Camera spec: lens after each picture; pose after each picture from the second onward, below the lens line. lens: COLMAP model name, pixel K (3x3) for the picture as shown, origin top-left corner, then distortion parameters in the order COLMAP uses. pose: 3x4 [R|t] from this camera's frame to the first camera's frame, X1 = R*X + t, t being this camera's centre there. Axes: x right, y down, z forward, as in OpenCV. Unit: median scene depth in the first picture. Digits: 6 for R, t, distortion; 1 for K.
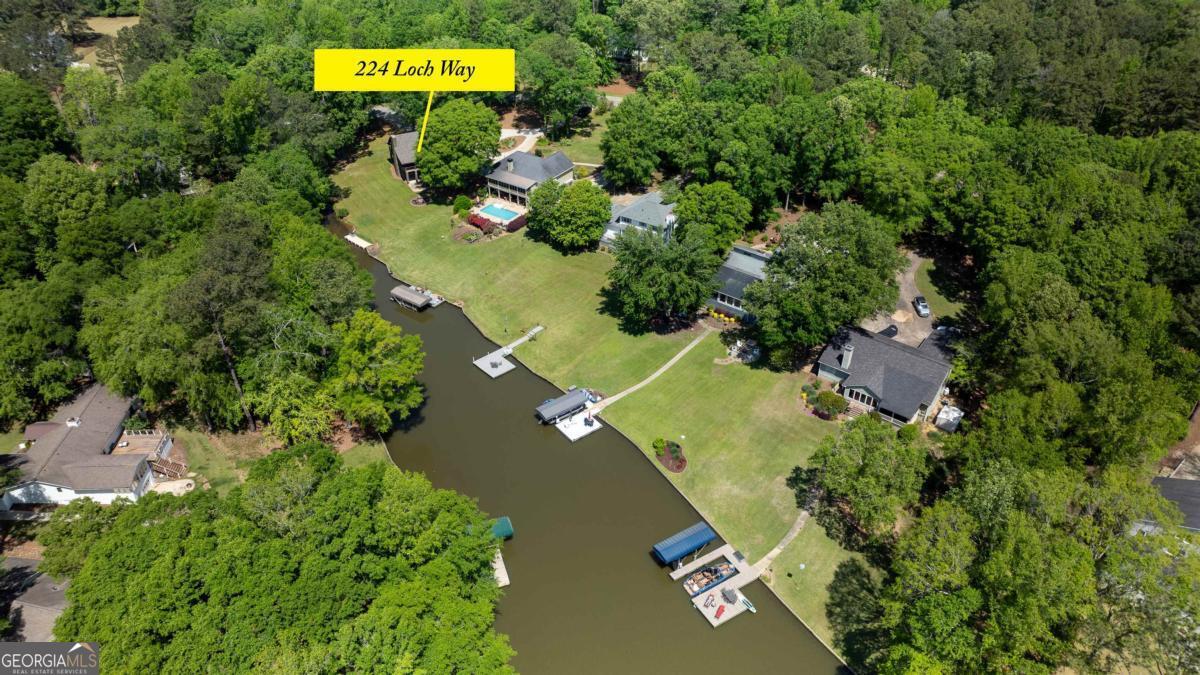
lens RADIAL K [[827.2, 0, 601.3], [0, 827.2, 340.2], [0, 0, 1]] dist [-0.011025, 0.003813]
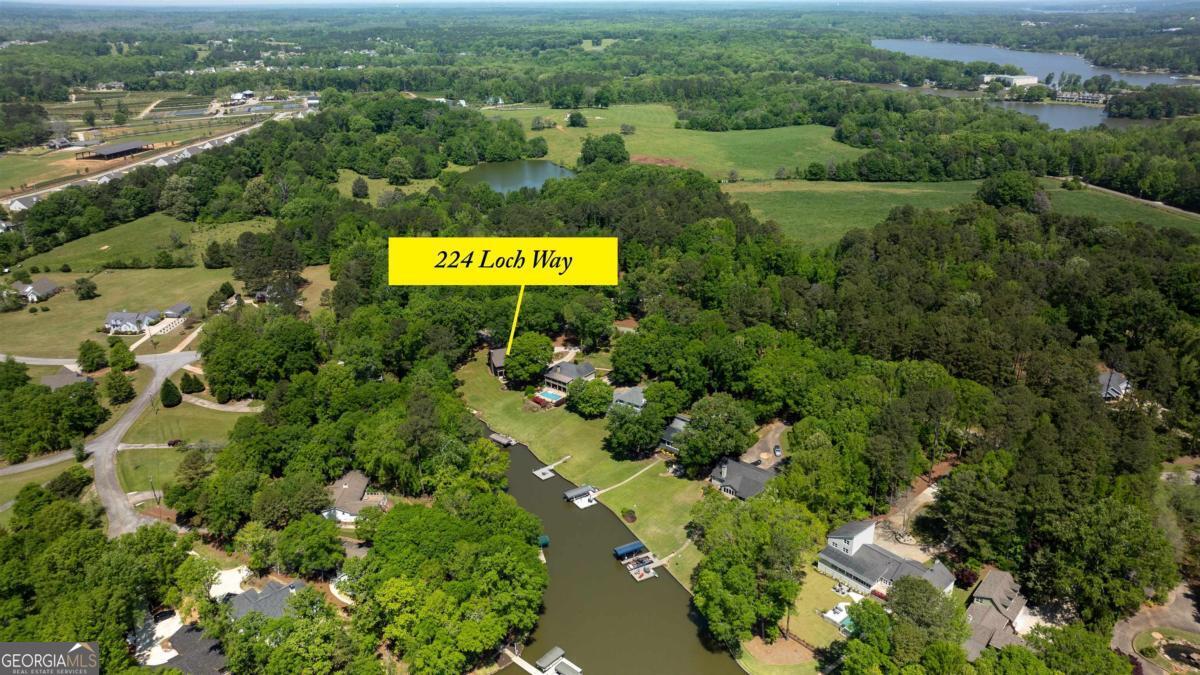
lens RADIAL K [[827.2, 0, 603.1], [0, 827.2, 341.9], [0, 0, 1]] dist [-0.011025, 0.003813]
pose [[0.997708, 0.018206, -0.065165, 0.120843], [-0.032673, 0.973021, -0.228390, 0.159275], [0.059249, 0.229996, 0.971386, -0.877280]]
